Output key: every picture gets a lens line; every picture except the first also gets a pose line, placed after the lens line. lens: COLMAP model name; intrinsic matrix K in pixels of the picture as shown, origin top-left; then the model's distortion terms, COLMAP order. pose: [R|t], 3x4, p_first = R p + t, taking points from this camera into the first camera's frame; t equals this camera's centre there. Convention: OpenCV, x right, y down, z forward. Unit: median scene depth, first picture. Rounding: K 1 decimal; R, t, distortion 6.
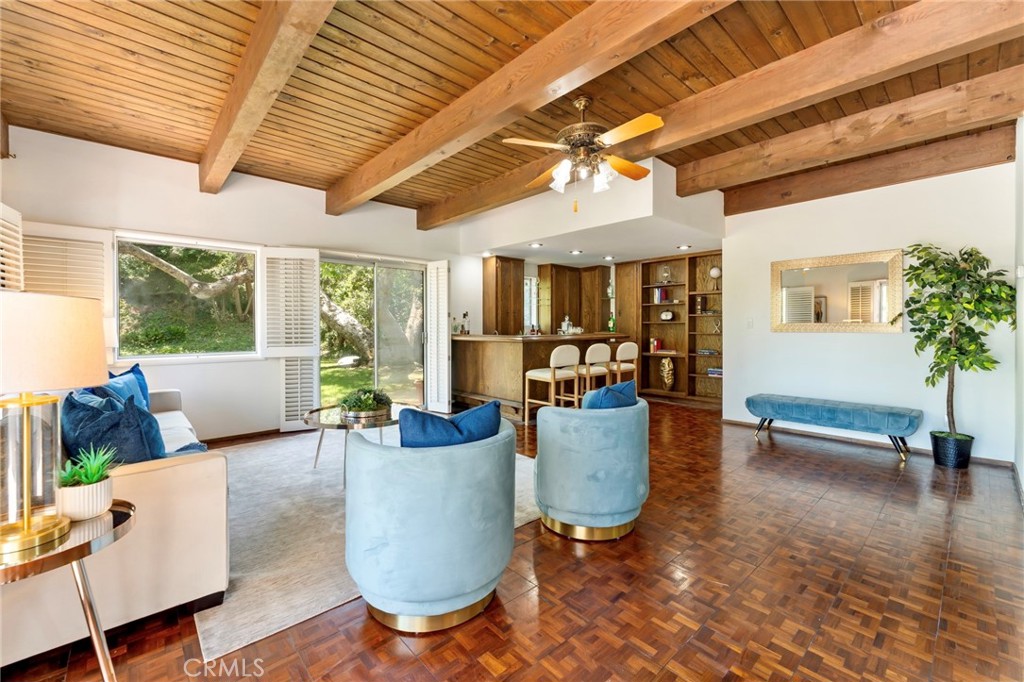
lens RADIAL K [[420.5, 0, 517.0], [0, 420.5, 330.8], [0, 0, 1]] dist [0.003742, 0.000430]
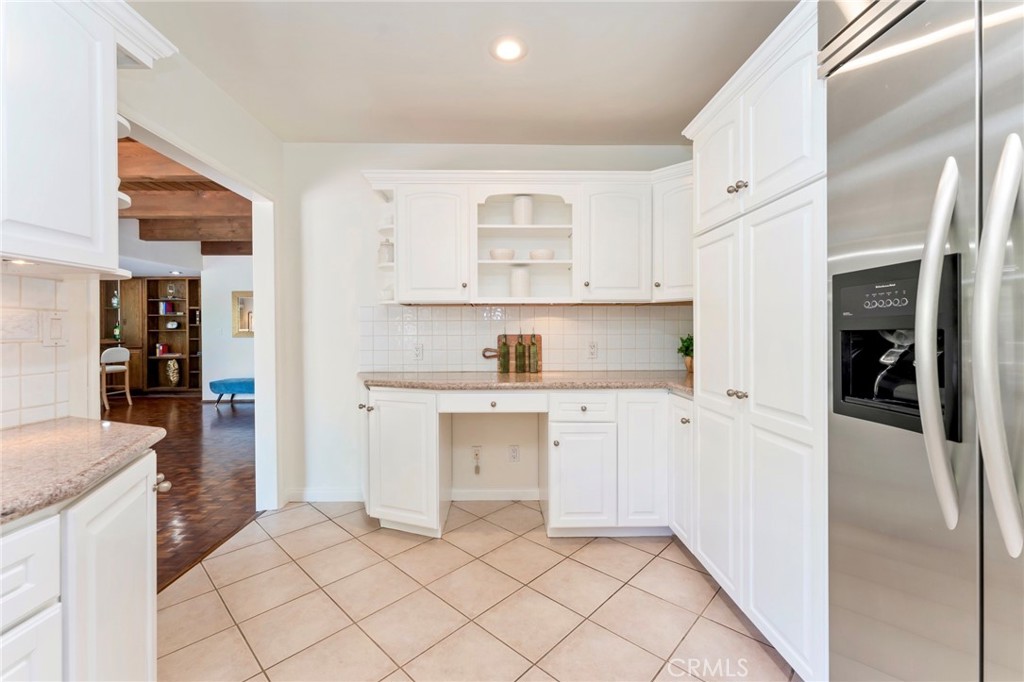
lens RADIAL K [[420.5, 0, 500.2], [0, 420.5, 335.1], [0, 0, 1]] dist [0.003742, 0.000430]
pose [[0.680548, -0.010363, 0.732631, 0.108141], [0.011411, 0.999929, 0.003545, -0.000241], [-0.732615, 0.005948, 0.680617, -0.519913]]
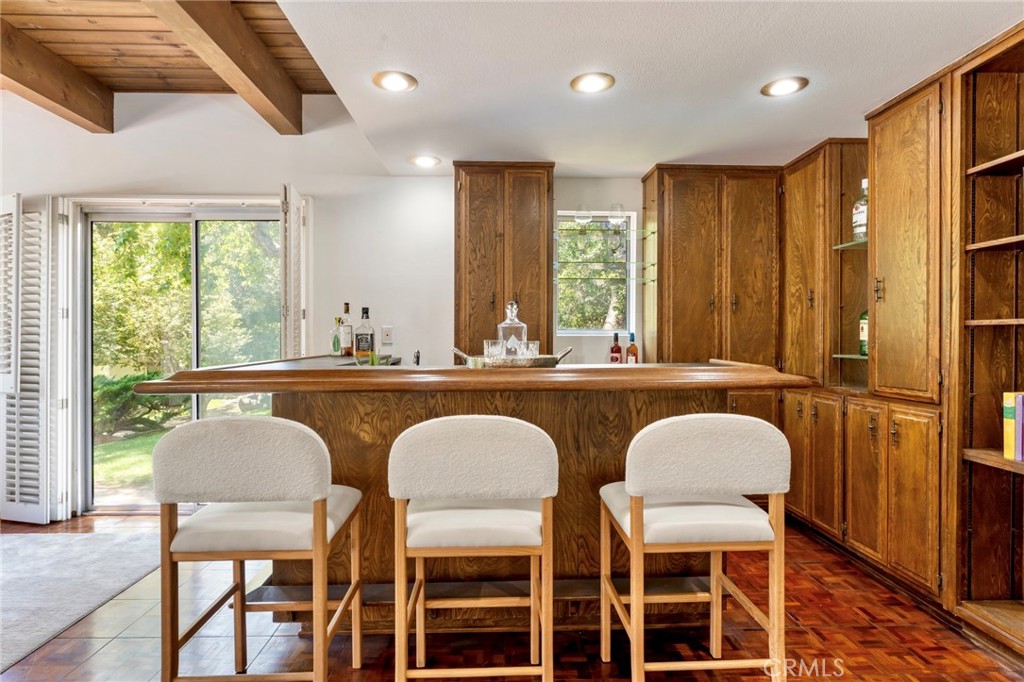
lens RADIAL K [[548.9, 0, 509.2], [0, 548.9, 340.3], [0, 0, 1]] dist [0.001607, 0.001318]
pose [[0.759975, 0.000810, -0.649951, 0.310786], [-0.005690, 0.999969, -0.005407, -0.006543], [0.649927, 0.007807, 0.759957, 0.606861]]
